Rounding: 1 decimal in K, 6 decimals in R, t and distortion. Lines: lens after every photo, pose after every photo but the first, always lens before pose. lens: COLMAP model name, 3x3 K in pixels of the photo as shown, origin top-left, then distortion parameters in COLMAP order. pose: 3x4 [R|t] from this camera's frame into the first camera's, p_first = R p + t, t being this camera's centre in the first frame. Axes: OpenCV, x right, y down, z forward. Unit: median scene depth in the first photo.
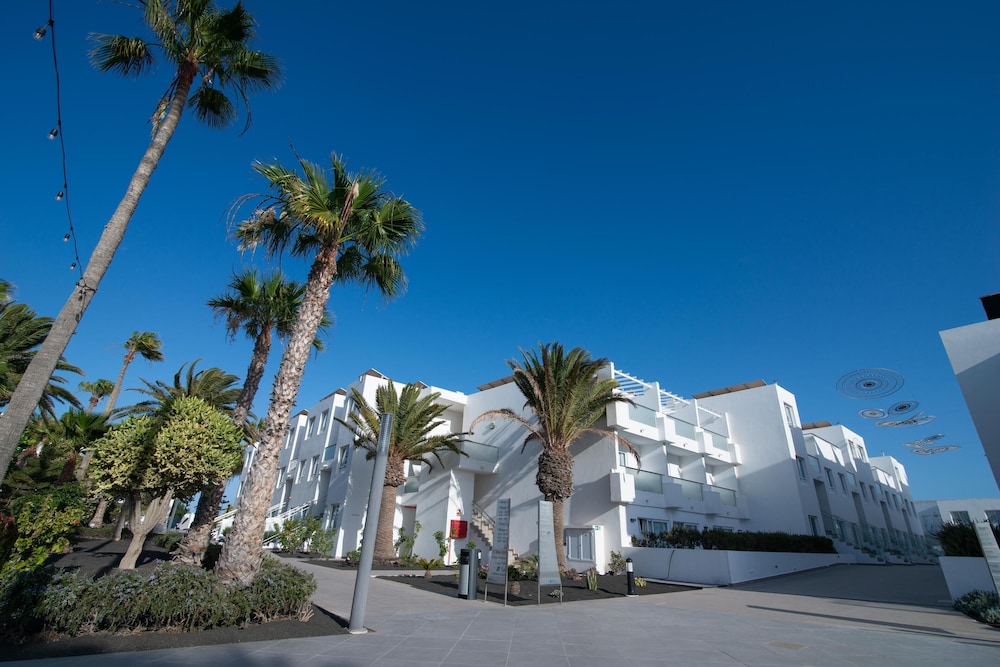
lens RADIAL K [[446.4, 0, 500.0], [0, 446.4, 333.5], [0, 0, 1]] dist [-0.011708, 0.000299]
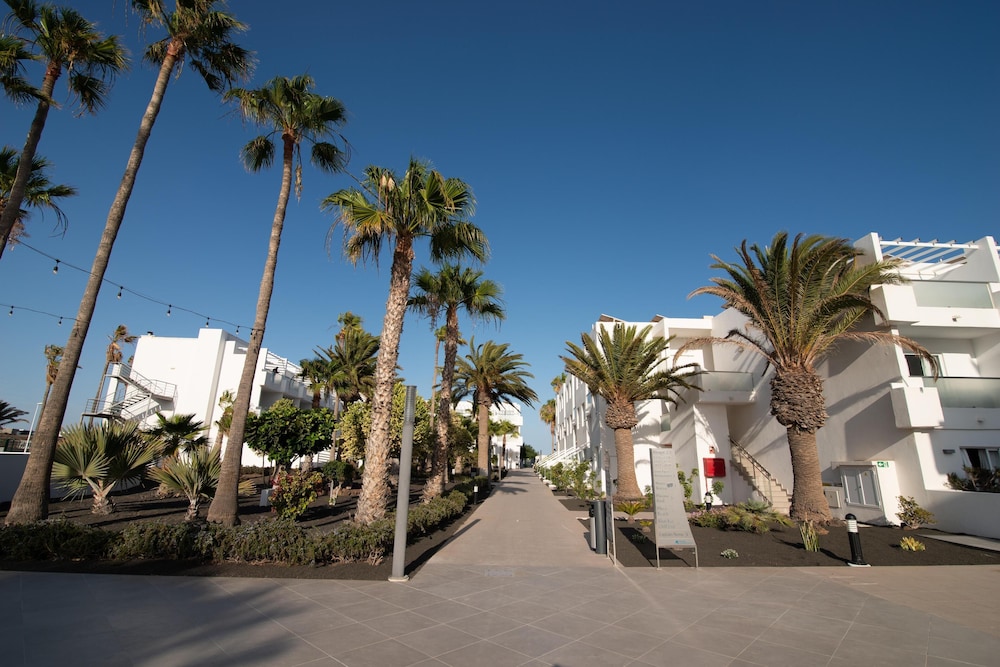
lens RADIAL K [[446.4, 0, 500.0], [0, 446.4, 333.5], [0, 0, 1]] dist [-0.011708, 0.000299]
pose [[0.772050, -0.202512, -0.602435, 0.210152], [0.280705, 0.959067, 0.037341, 0.029762], [0.570214, -0.197936, 0.797294, 0.110489]]
